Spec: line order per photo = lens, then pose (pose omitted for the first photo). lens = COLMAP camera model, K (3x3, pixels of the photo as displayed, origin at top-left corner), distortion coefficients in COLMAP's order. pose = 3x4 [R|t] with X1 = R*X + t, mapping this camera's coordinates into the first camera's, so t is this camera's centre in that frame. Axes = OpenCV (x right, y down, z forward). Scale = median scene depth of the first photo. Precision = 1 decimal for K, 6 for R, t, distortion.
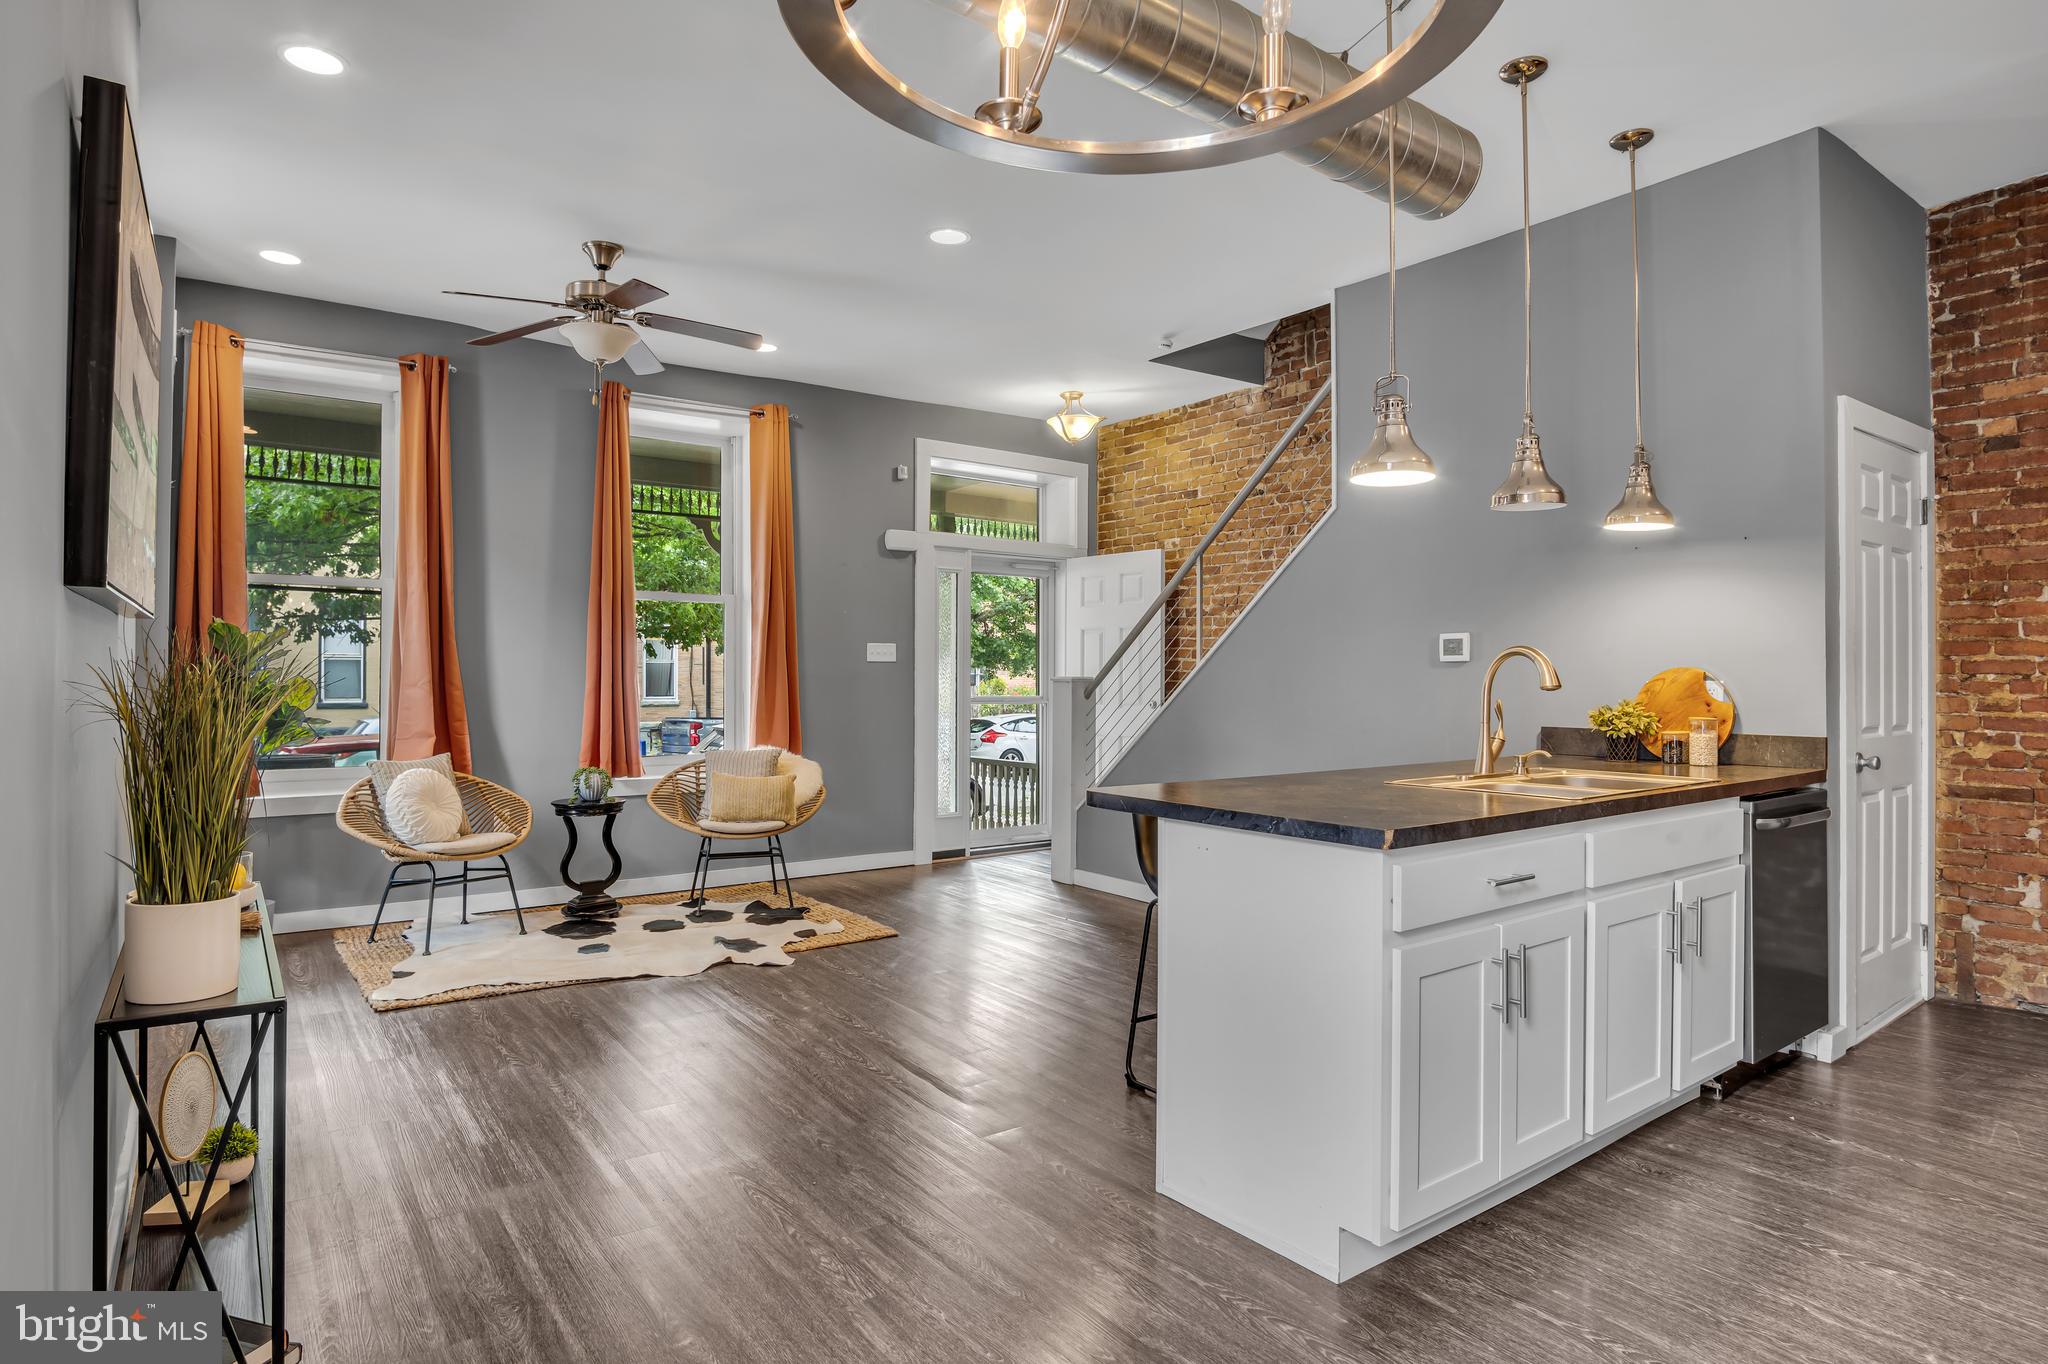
lens RADIAL K [[1116.3, 0, 1021.2], [0, 1116.3, 668.0], [0, 0, 1]] dist [-0.037140, 0.011384]
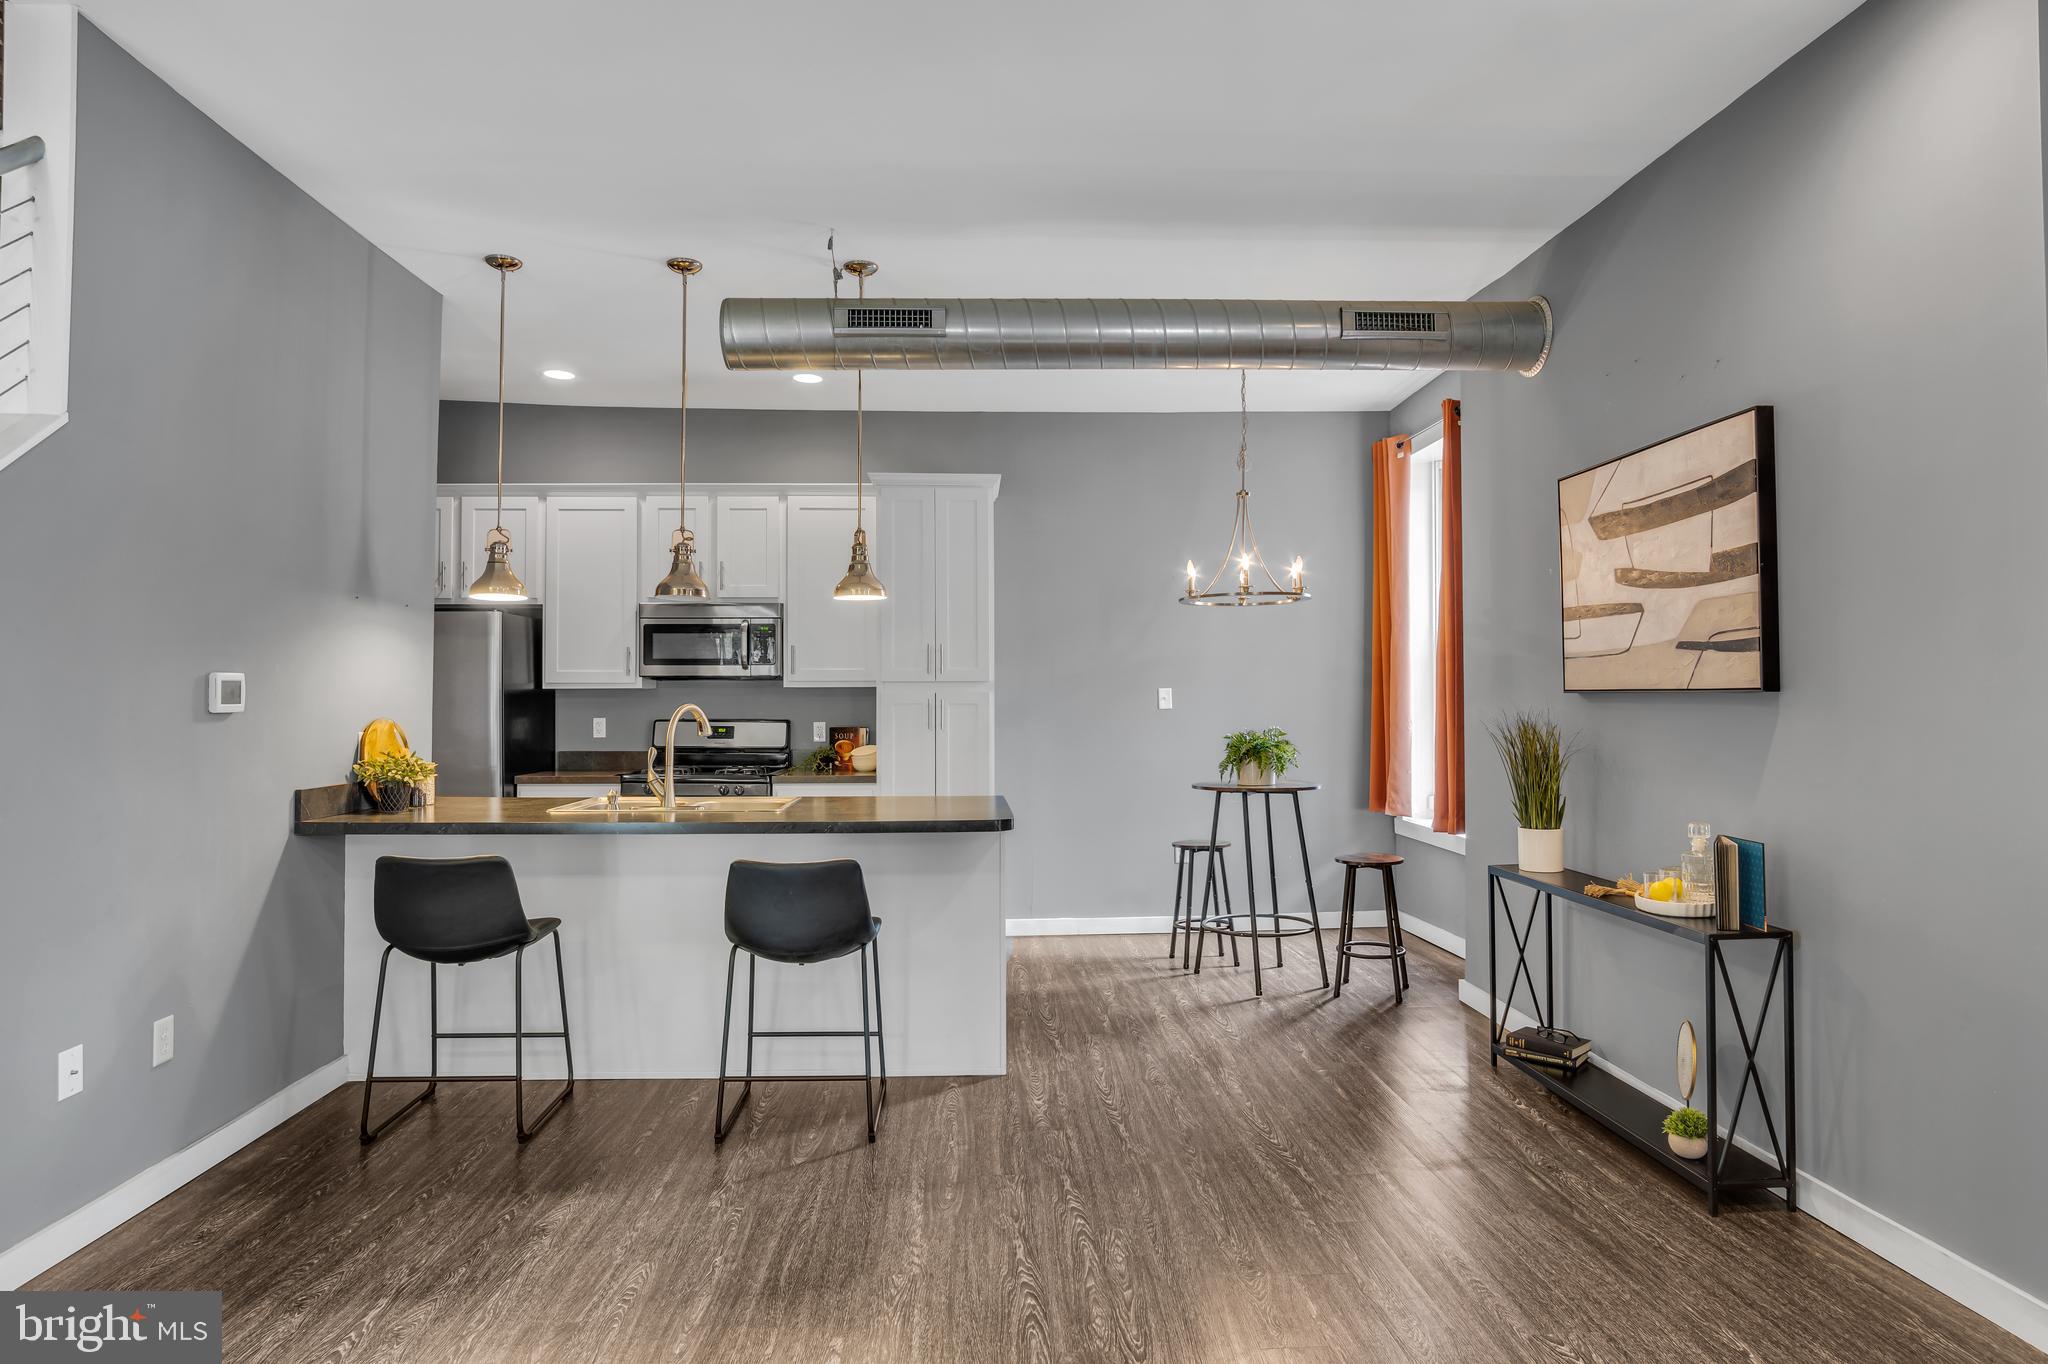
lens RADIAL K [[1116.3, 0, 1021.2], [0, 1116.3, 668.0], [0, 0, 1]] dist [-0.037140, 0.011384]
pose [[-0.837513, 0.013491, 0.546251, -0.336907], [-0.006240, 0.999394, -0.034251, -0.010893], [-0.546382, -0.032094, -0.836921, 1.058242]]
